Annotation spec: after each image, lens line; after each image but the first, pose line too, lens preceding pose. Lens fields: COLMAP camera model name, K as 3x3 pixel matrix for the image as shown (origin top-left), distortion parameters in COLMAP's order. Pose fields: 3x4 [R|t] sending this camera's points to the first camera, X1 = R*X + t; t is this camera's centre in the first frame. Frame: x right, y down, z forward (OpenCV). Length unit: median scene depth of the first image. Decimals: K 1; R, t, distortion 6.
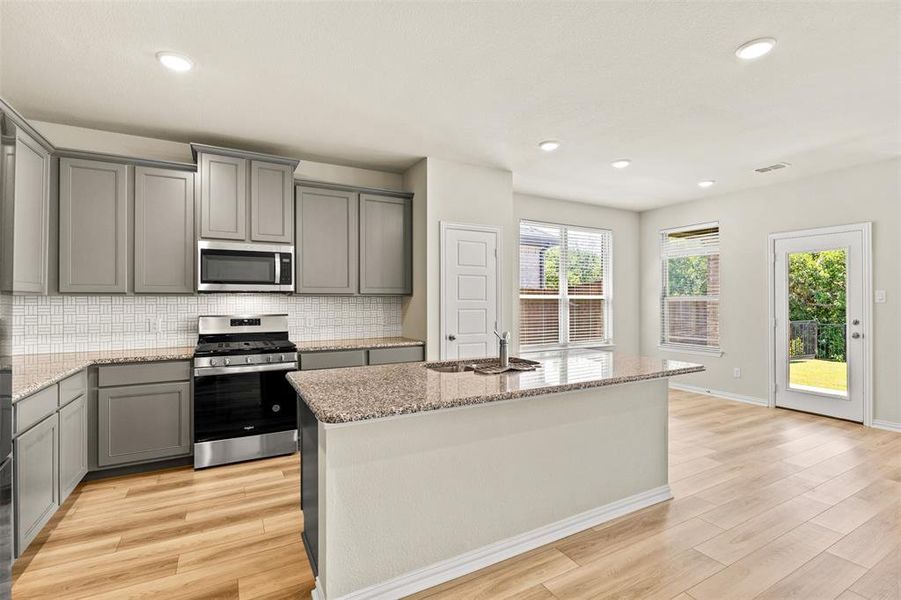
lens RADIAL K [[418.8, 0, 450.5], [0, 418.8, 300.0], [0, 0, 1]] dist [-0.001723, -0.001022]
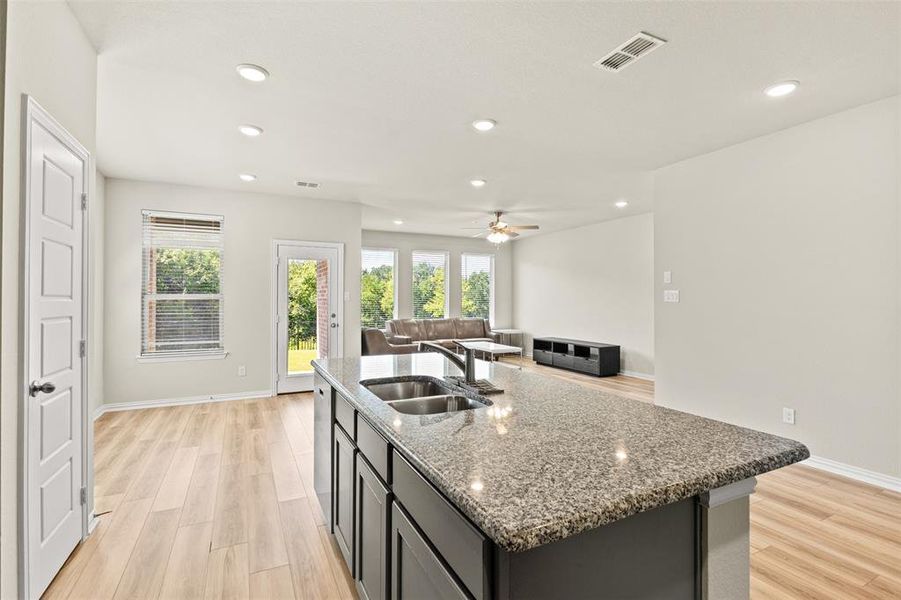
lens RADIAL K [[421.1, 0, 450.5], [0, 421.1, 300.0], [0, 0, 1]] dist [-0.001425, -0.000135]
pose [[0.043756, -0.002169, 0.999040, -0.414451], [-0.003197, 0.999992, 0.002311, -0.001780], [-0.999037, -0.003295, 0.043749, 0.617833]]
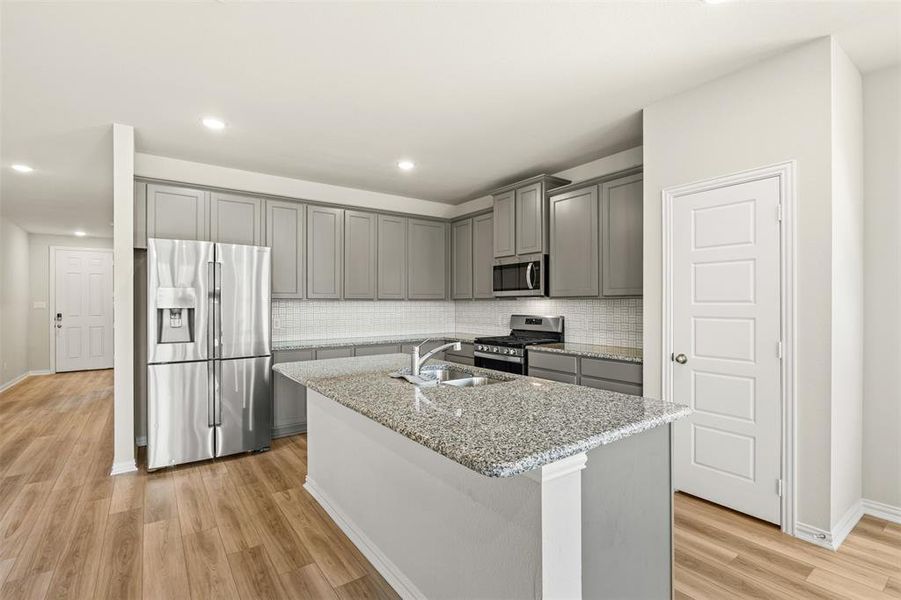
lens RADIAL K [[421.1, 0, 450.5], [0, 421.1, 300.0], [0, 0, 1]] dist [-0.001425, -0.000135]
pose [[0.125139, -0.007736, -0.992109, 0.658544], [0.003212, 0.999968, -0.007392, -0.000415], [0.992134, -0.002261, 0.125160, 0.587727]]
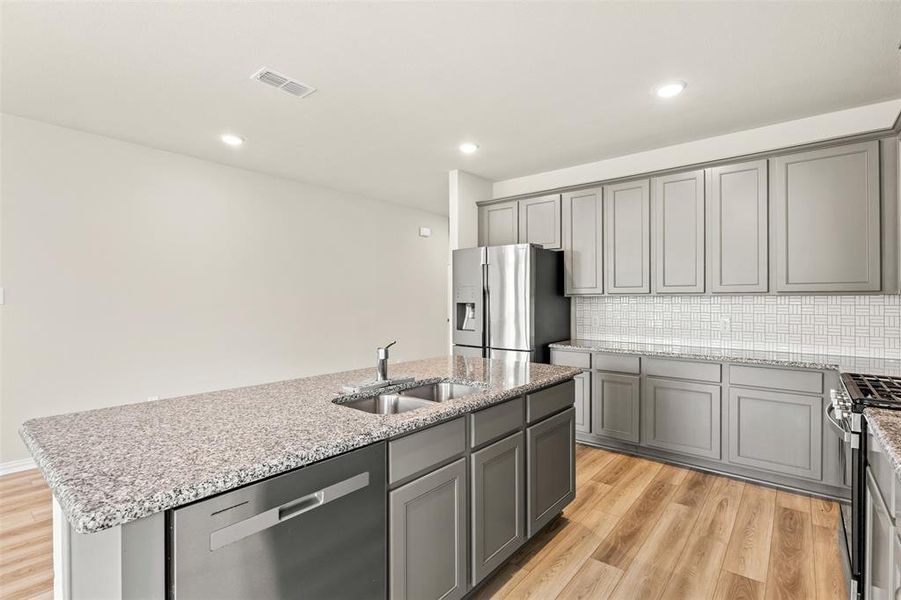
lens RADIAL K [[424.4, 0, 450.5], [0, 424.4, 300.0], [0, 0, 1]] dist [0.000140, 0.000050]
pose [[-0.927779, 0.002249, -0.373124, 0.195450], [0.000934, 0.999993, 0.003703, -0.002740], [0.373130, 0.003087, -0.927774, 1.122536]]
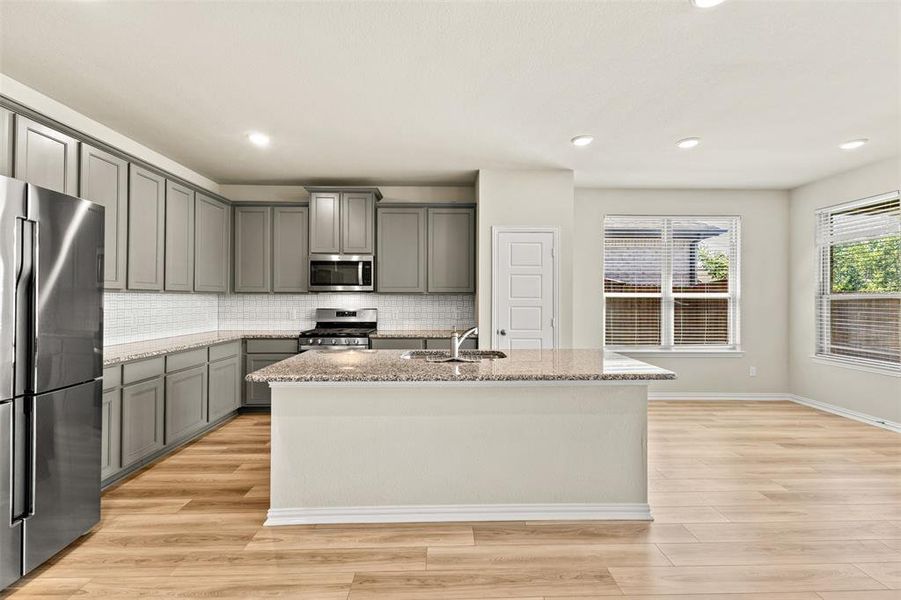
lens RADIAL K [[389.6, 0, 450.5], [0, 389.6, 300.0], [0, 0, 1]] dist [0.011401, -0.000117]
pose [[0.888707, 0.005600, -0.458441, 0.366307], [-0.002997, 0.999975, 0.006405, -0.000530], [0.458465, -0.004319, 0.888702, 0.040980]]
